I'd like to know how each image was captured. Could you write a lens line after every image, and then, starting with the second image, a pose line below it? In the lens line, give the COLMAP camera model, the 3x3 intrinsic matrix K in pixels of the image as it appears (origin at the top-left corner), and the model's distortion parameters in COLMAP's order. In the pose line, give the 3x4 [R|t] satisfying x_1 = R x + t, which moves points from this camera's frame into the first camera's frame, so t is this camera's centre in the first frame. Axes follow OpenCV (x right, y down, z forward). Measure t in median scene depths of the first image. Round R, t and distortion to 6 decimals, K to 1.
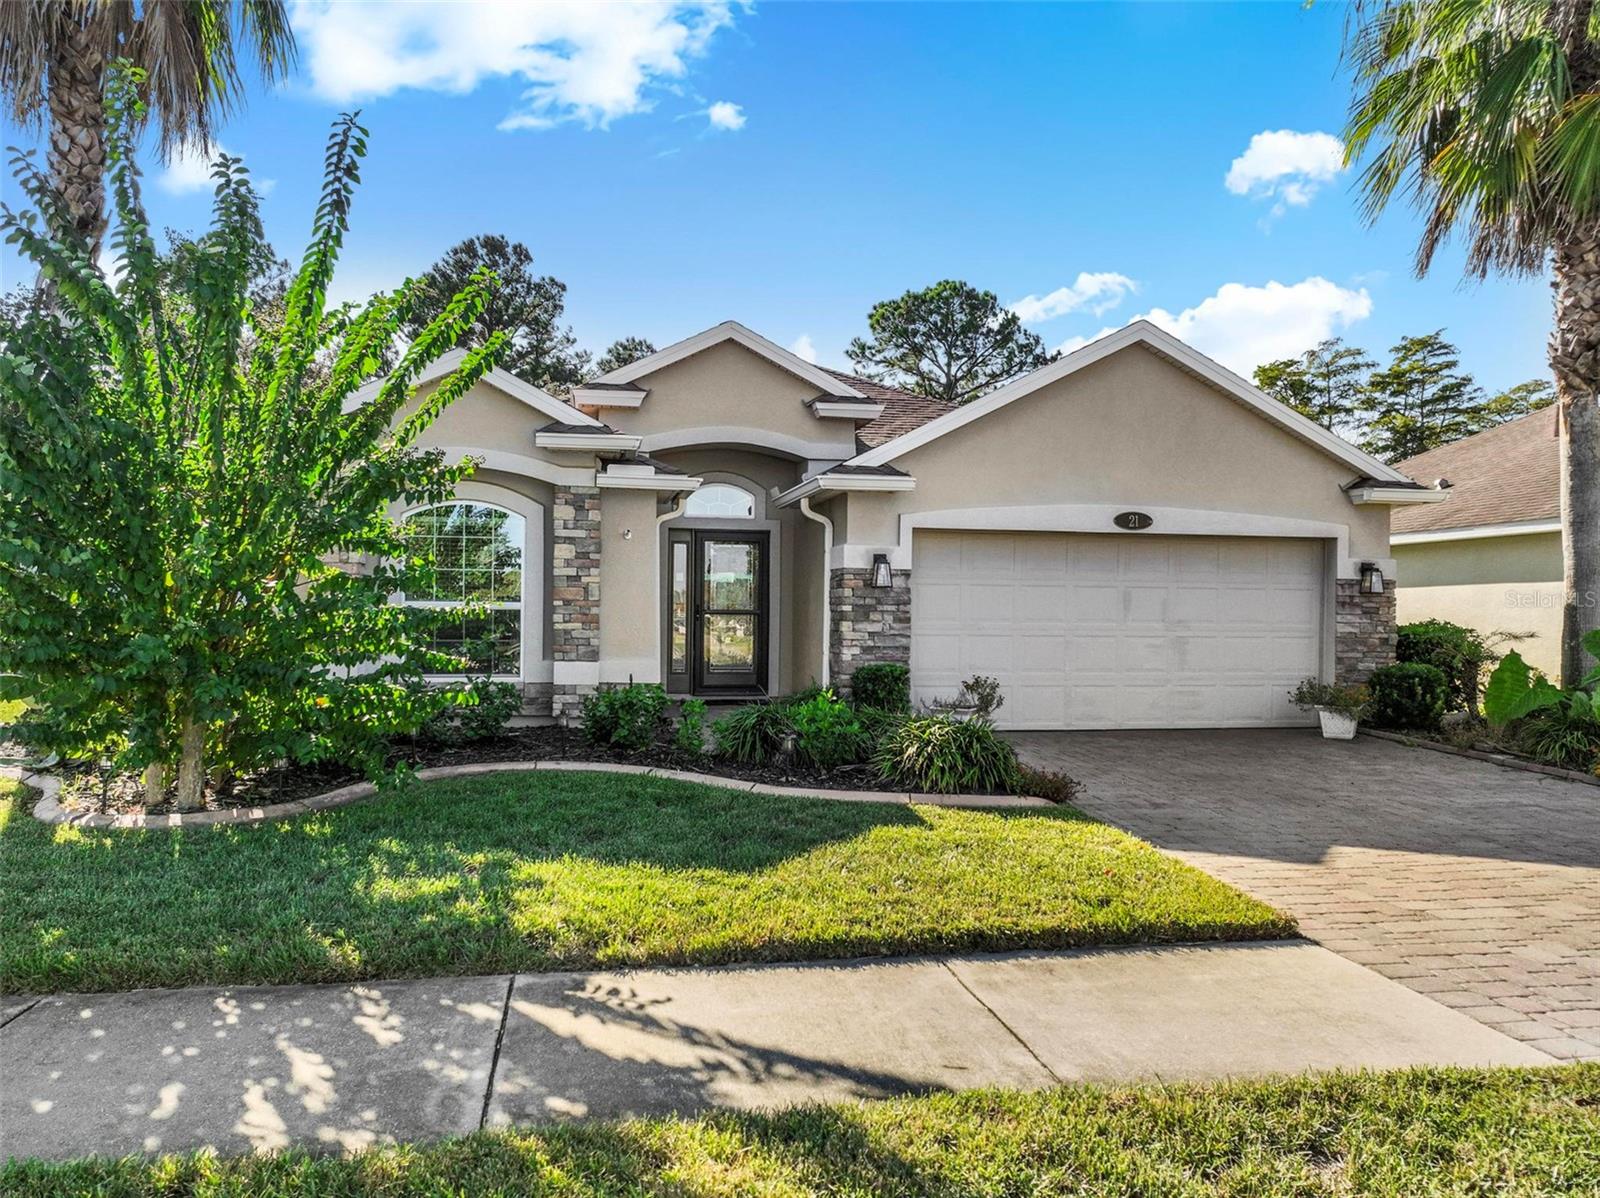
lens RADIAL K [[1128.5, 0, 798.5], [0, 1128.5, 600.4], [0, 0, 1]] dist [-0.002162, 0.020909]
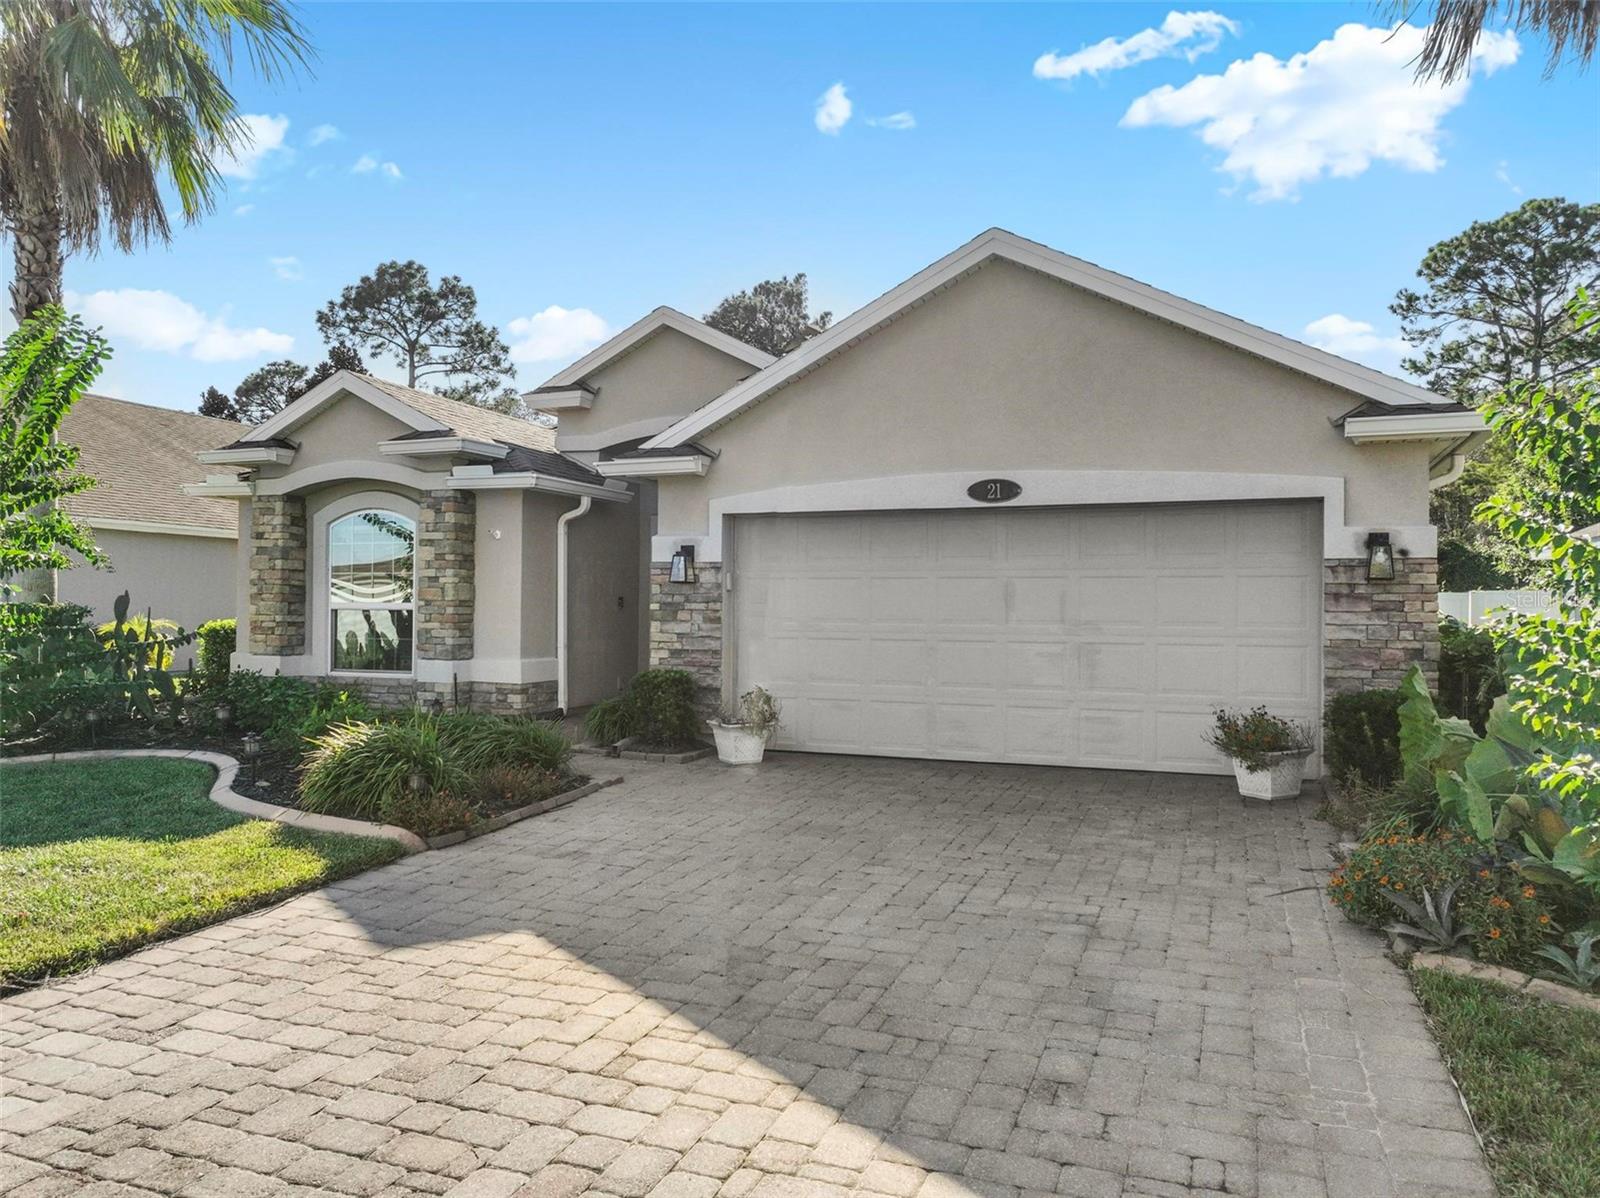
lens RADIAL K [[1116.2, 0, 800.0], [0, 1116.2, 599.0], [0, 0, 1]] dist [-0.002746, 0.006551]
pose [[0.849368, -0.009382, -0.527718, 0.584502], [0.007152, 0.999955, -0.006266, 0.006873], [0.527753, 0.001548, 0.849397, 0.289326]]
